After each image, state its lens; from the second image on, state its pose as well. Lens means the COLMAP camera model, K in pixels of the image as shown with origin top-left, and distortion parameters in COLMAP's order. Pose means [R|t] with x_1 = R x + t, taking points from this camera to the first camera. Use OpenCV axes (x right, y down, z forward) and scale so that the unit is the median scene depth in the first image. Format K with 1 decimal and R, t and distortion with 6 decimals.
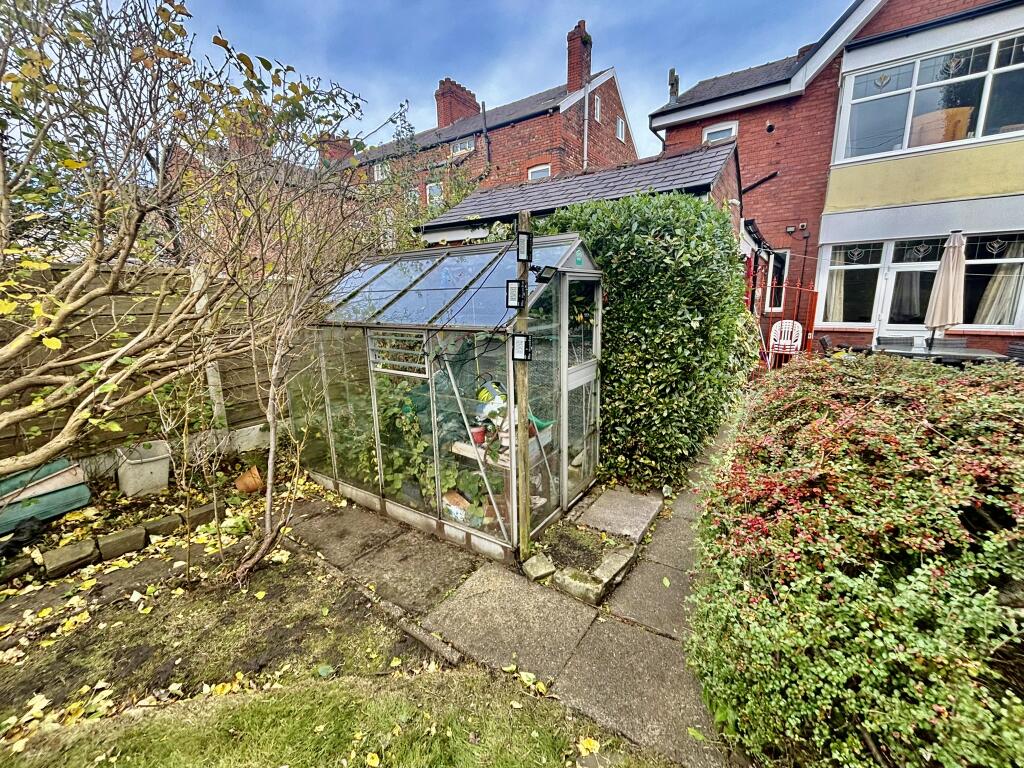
lens RADIAL K [[414.1, 0, 512.0], [0, 414.1, 384.0], [0, 0, 1]] dist [-0.001290, -0.000100]
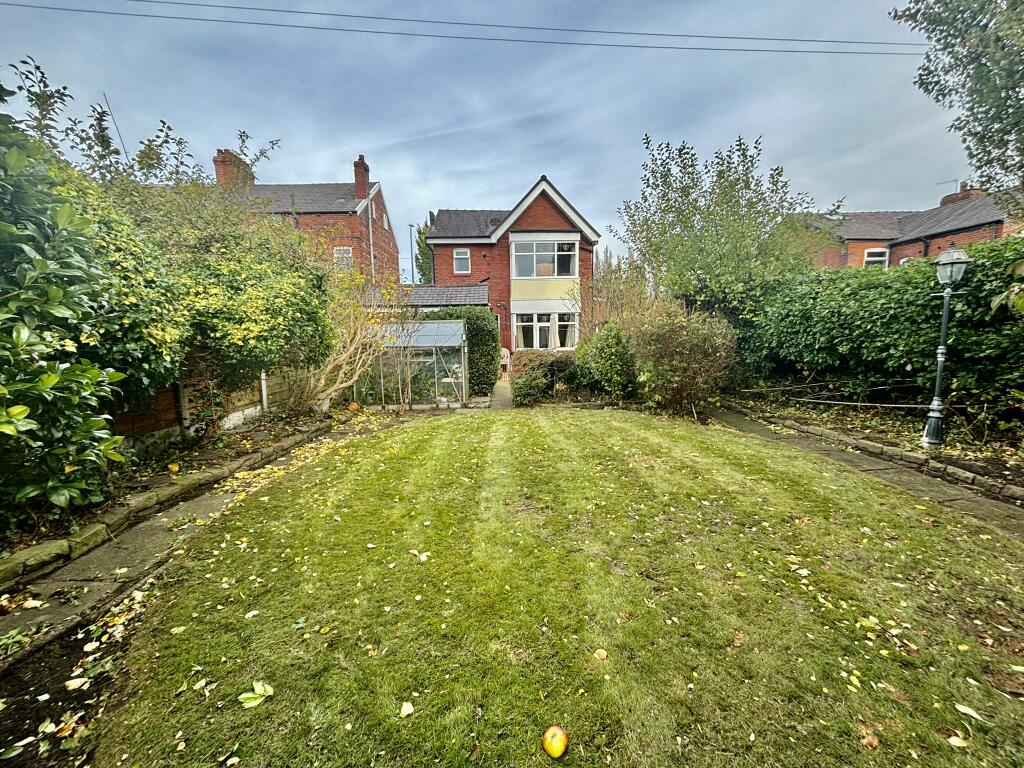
lens RADIAL K [[414.1, 0, 512.0], [0, 414.1, 384.0], [0, 0, 1]] dist [-0.001290, -0.000100]
pose [[0.801041, -0.071096, 0.594372, -0.622238], [0.125185, 0.990863, -0.050192, 0.153932], [-0.585373, 0.114612, 0.802622, -0.767685]]
